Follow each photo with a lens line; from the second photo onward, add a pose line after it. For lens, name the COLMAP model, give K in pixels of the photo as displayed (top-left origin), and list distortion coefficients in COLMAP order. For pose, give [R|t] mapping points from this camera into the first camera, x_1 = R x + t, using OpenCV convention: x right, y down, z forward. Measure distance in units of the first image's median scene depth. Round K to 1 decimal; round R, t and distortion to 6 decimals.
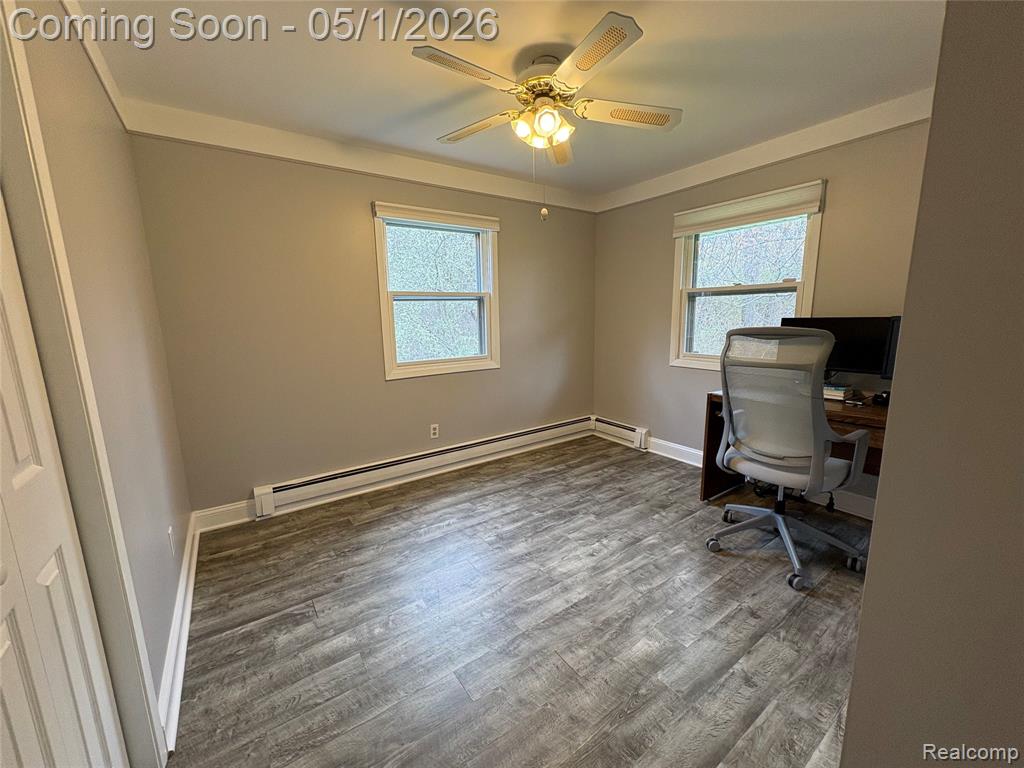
lens RADIAL K [[408.1, 0, 512.8], [0, 408.1, 385.3], [0, 0, 1]] dist [0.001351, -0.000444]
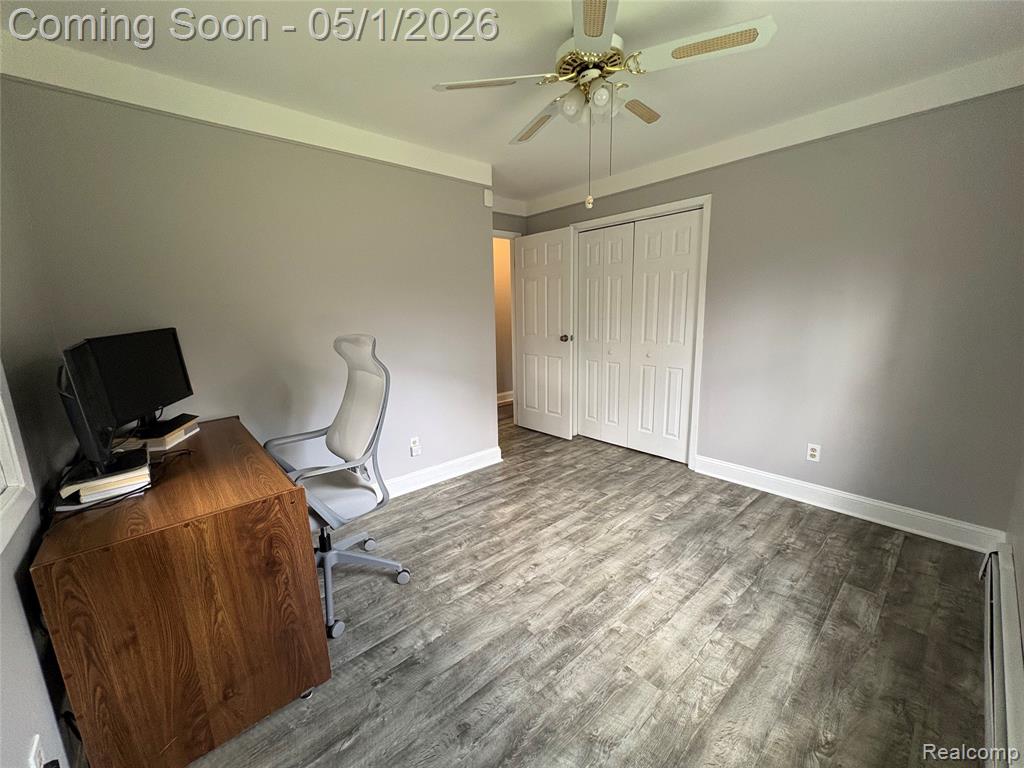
lens RADIAL K [[408.1, 0, 513.8], [0, 408.1, 387.6], [0, 0, 1]] dist [0.001351, -0.000444]
pose [[-0.992576, 0.060877, -0.105290, 0.317048], [0.019425, 0.933953, 0.356869, -0.315495], [0.120061, 0.352174, -0.928202, 1.717762]]
